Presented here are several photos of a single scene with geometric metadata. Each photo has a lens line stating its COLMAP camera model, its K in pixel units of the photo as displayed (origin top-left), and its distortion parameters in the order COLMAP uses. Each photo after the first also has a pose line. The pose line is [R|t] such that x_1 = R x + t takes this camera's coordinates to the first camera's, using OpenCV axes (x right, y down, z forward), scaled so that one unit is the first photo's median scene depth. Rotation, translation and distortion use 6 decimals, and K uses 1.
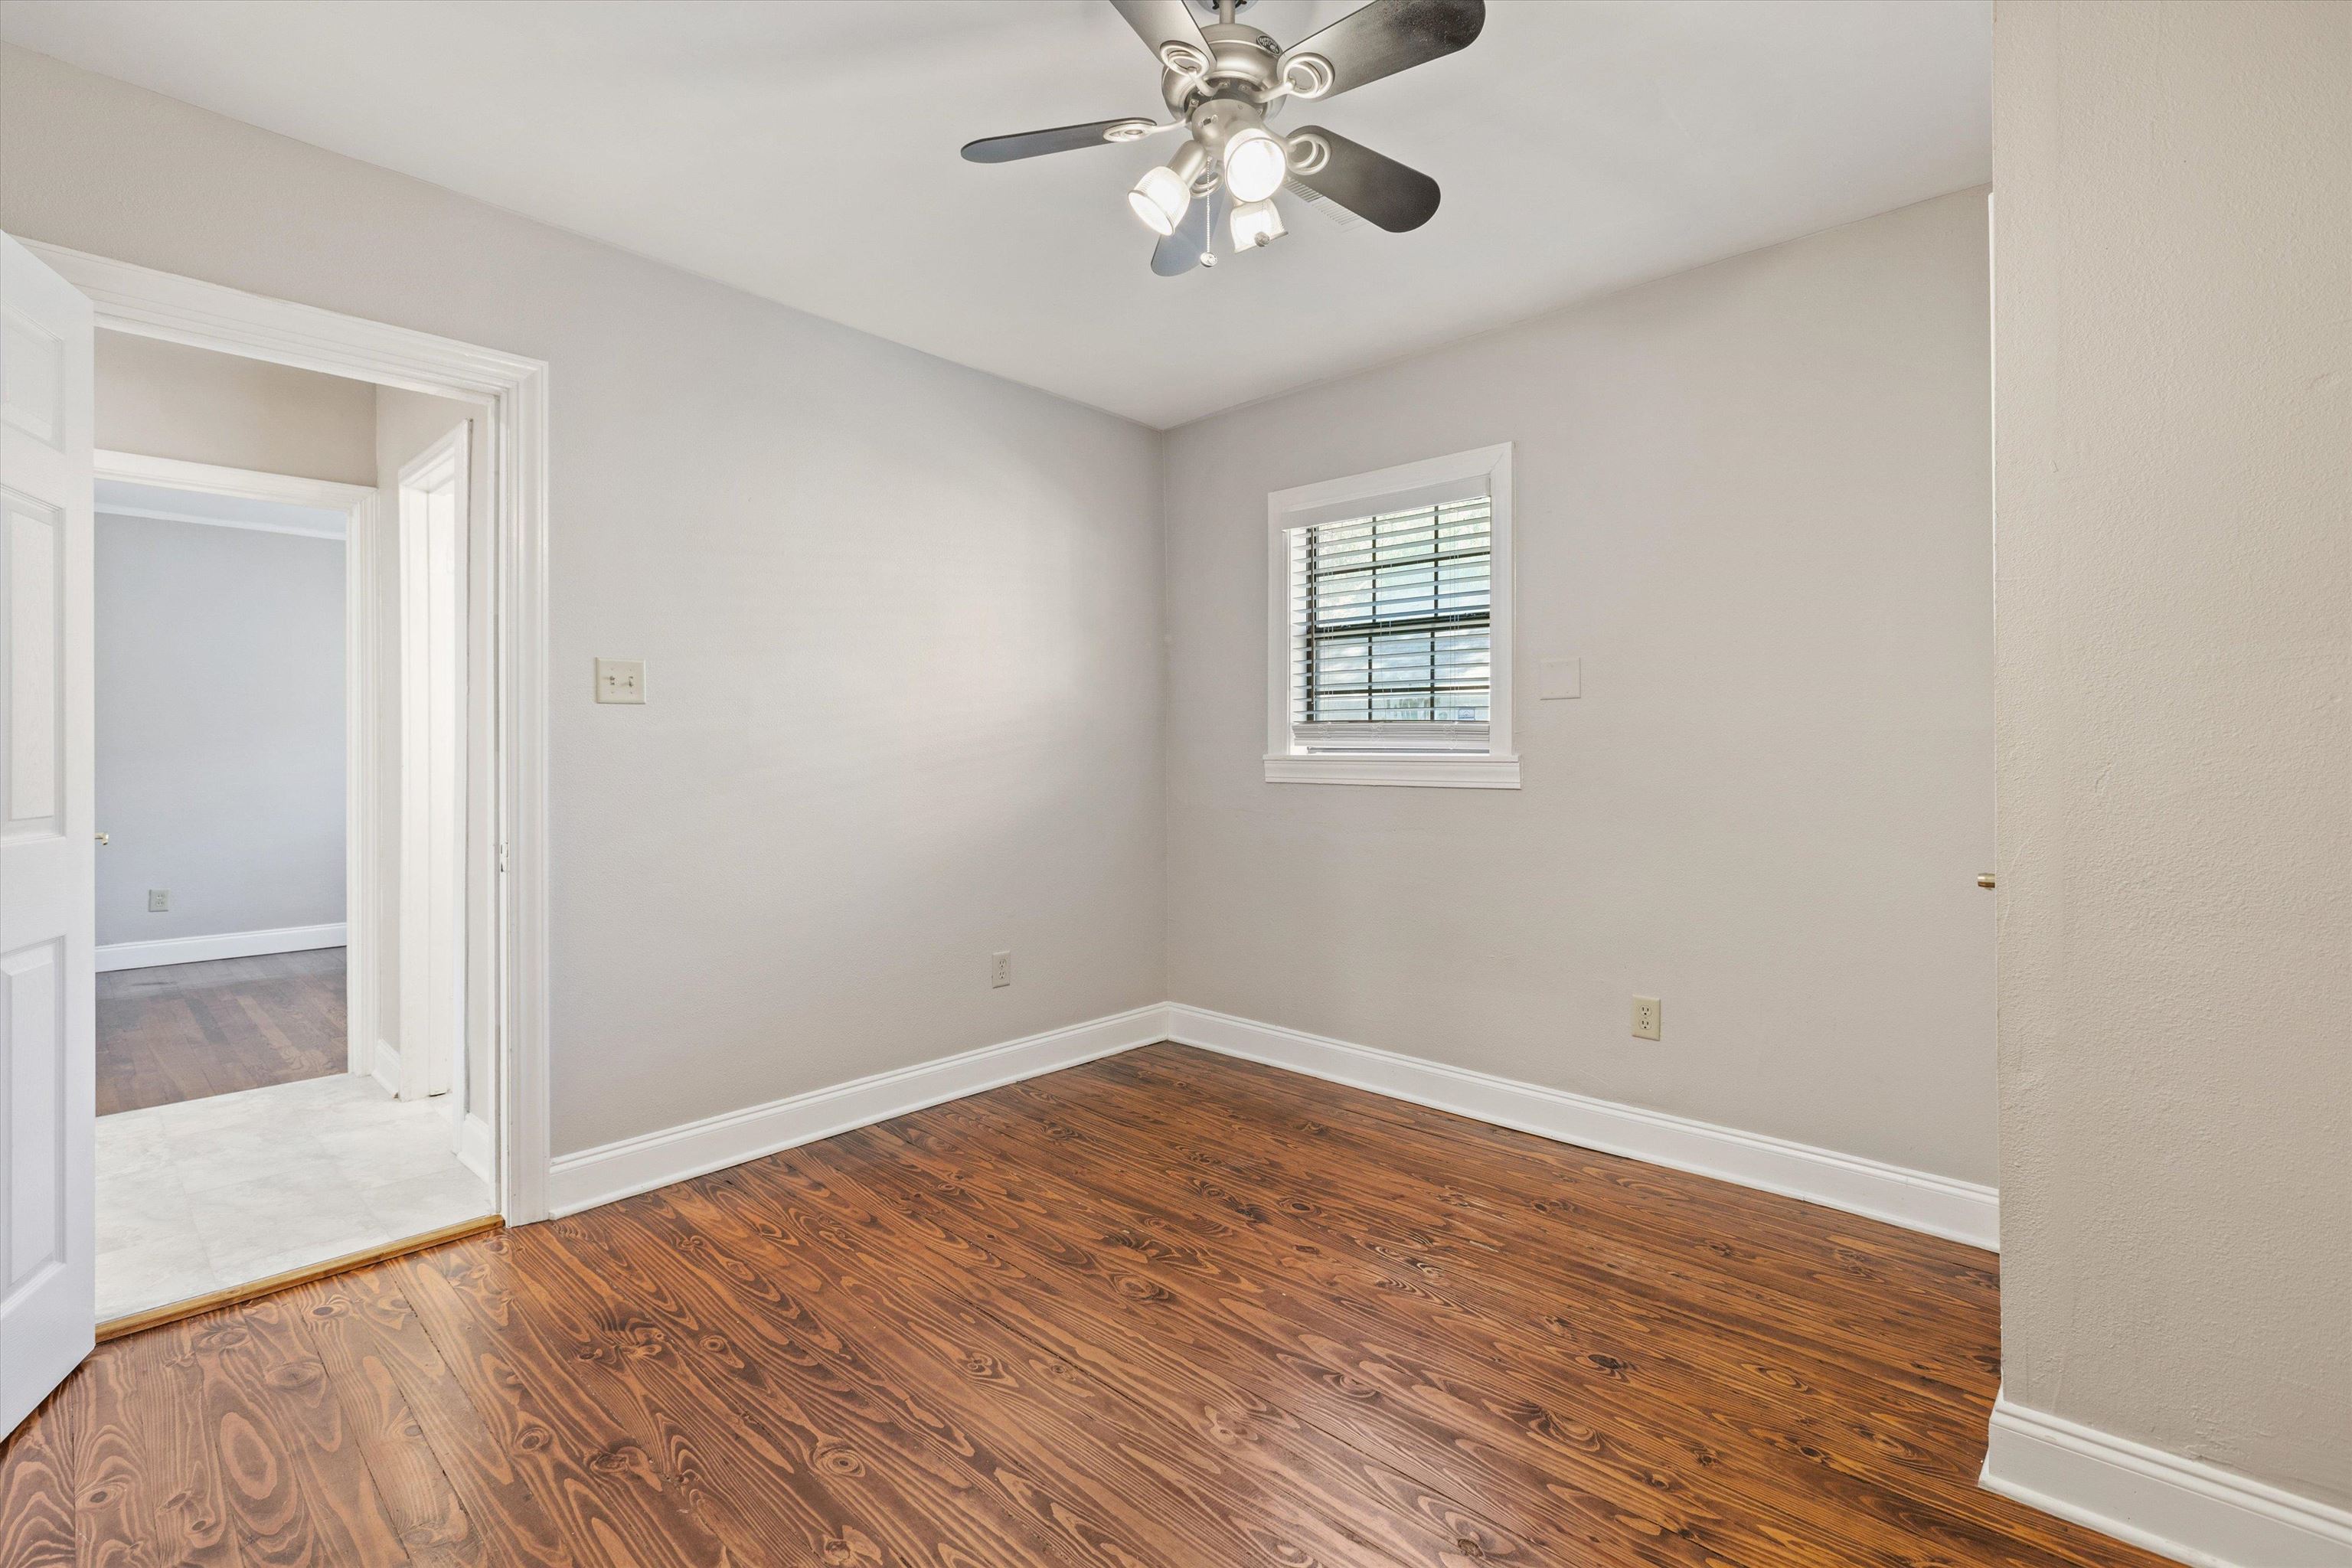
lens RADIAL K [[1067.0, 0, 1172.7], [0, 1067.0, 741.3], [0, 0, 1]] dist [-0.000205, -0.000145]
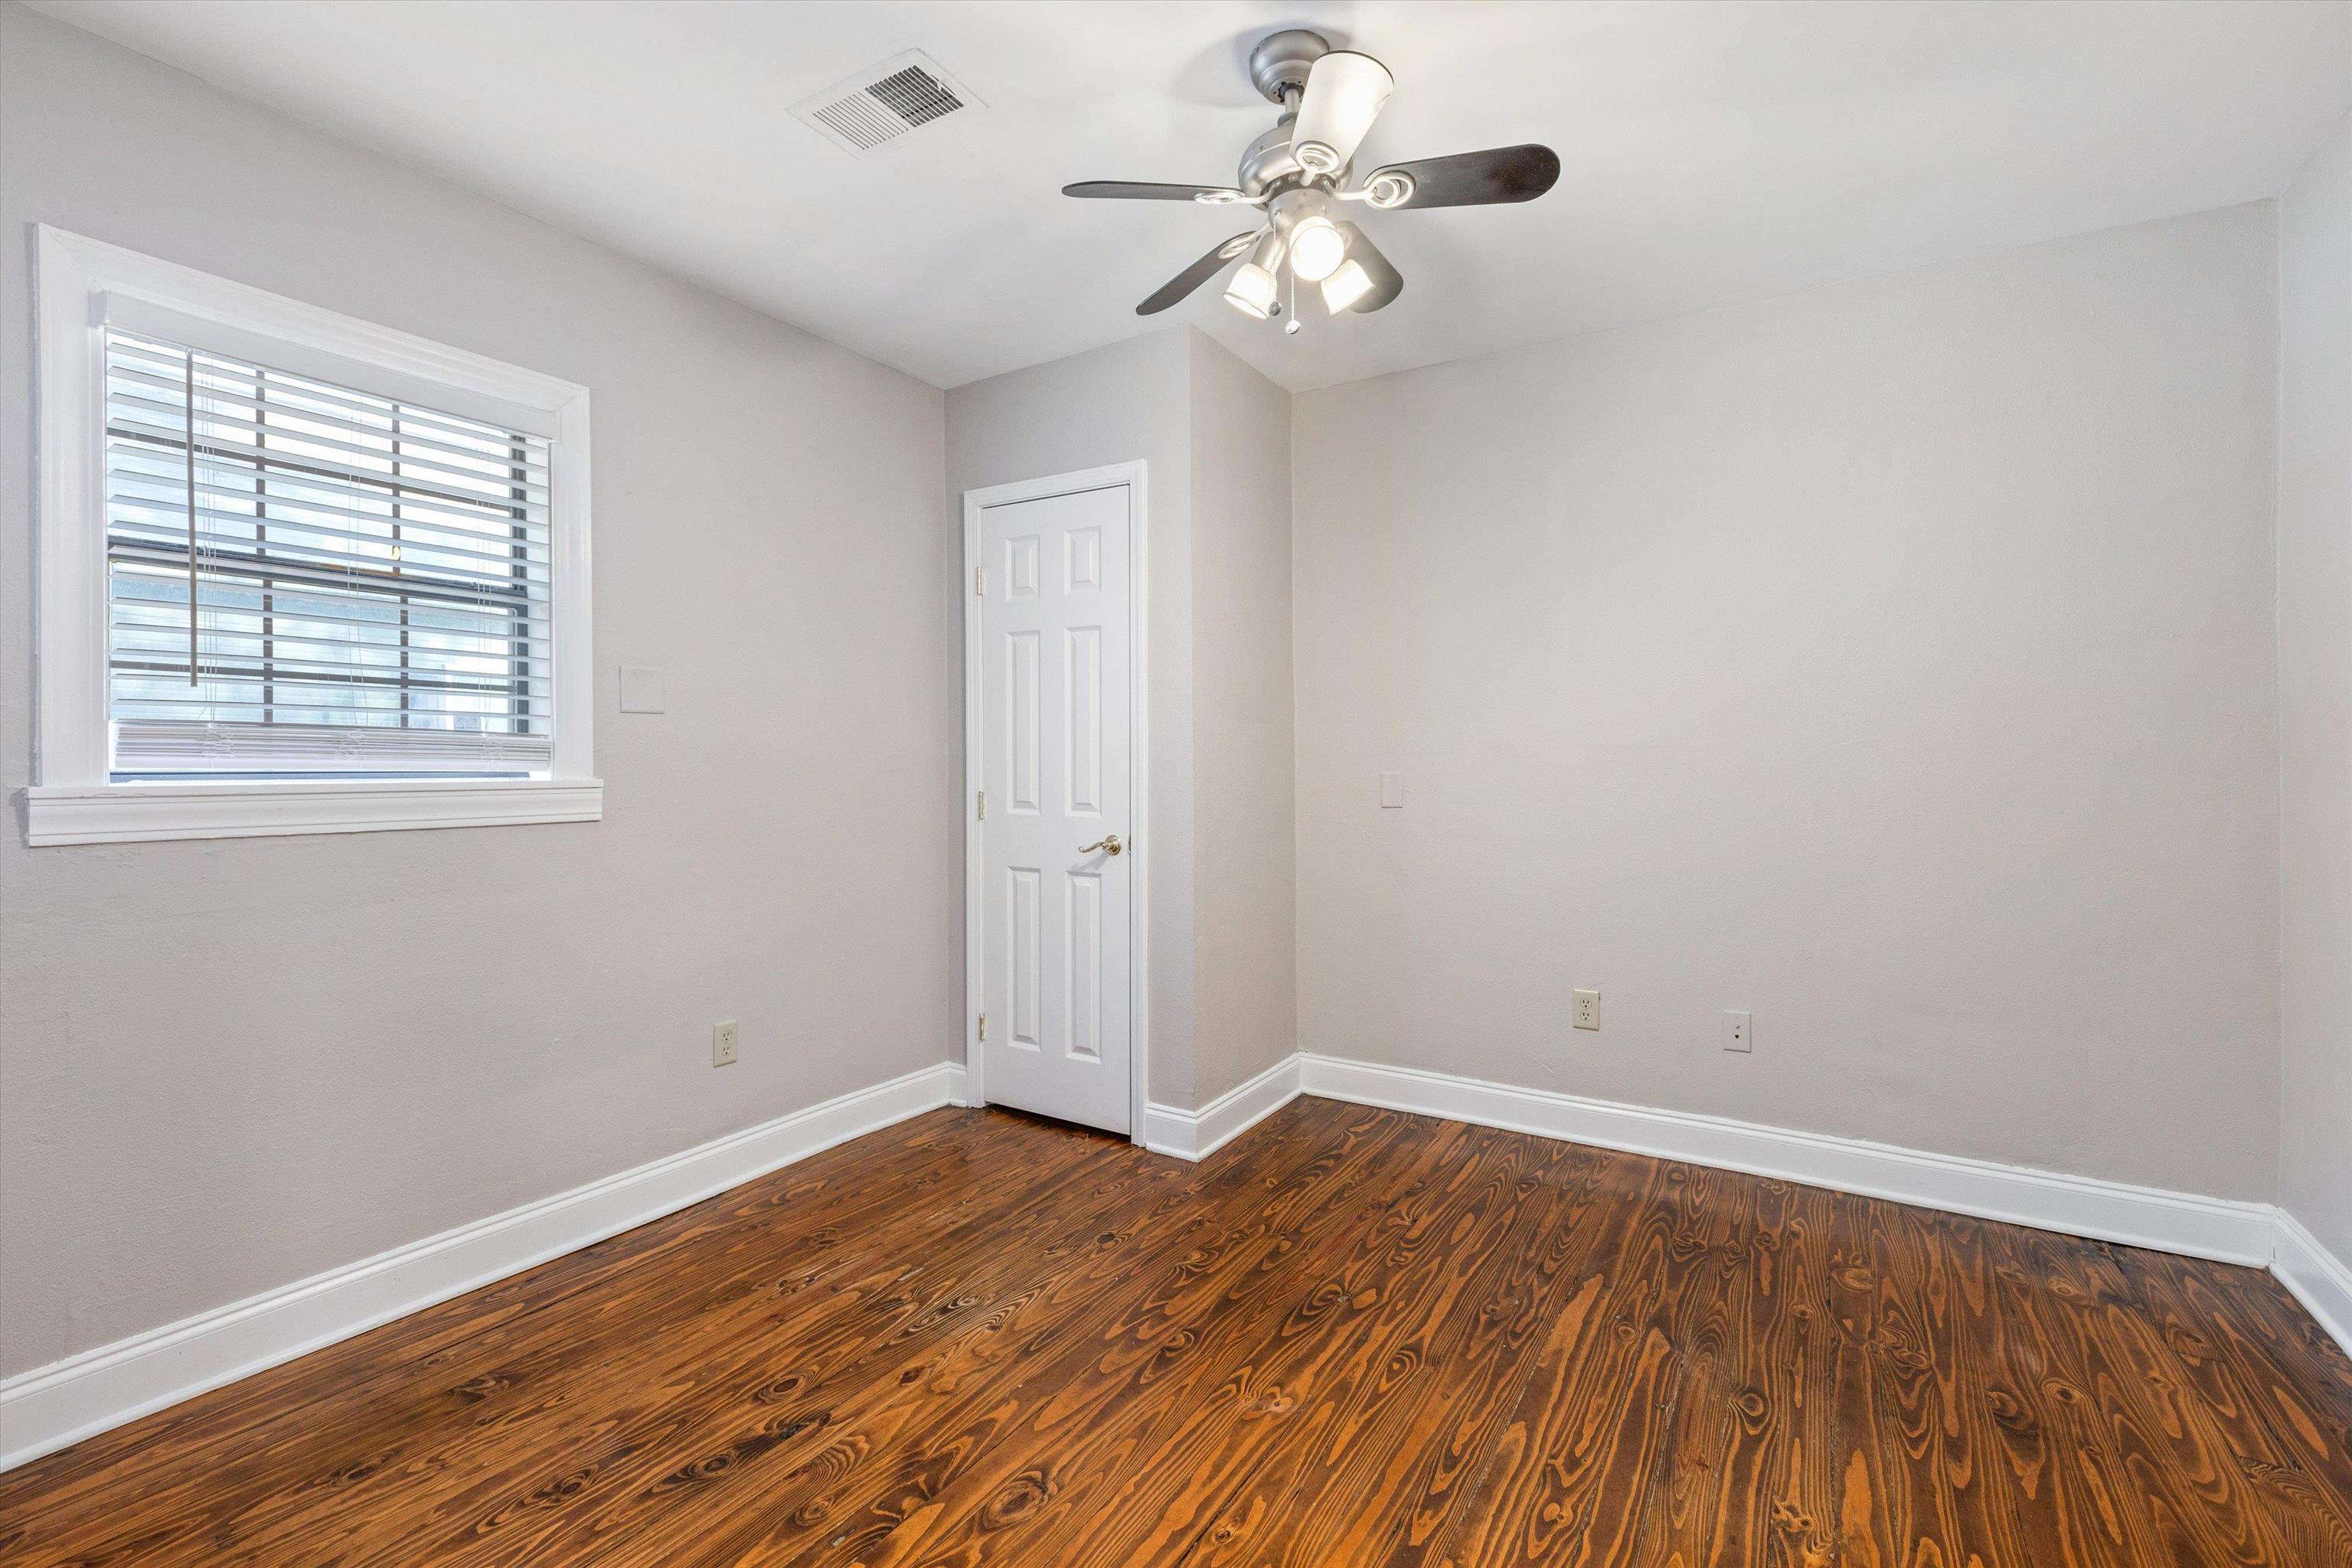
lens RADIAL K [[1049.1, 0, 1157.9], [0, 1049.1, 773.3], [0, 0, 1]] dist [0.001355, -0.000506]
pose [[-0.185100, -0.008649, 0.982682, -0.681468], [-0.003755, 0.999960, 0.008093, 0.000972], [-0.982712, -0.002192, -0.185125, 0.928692]]
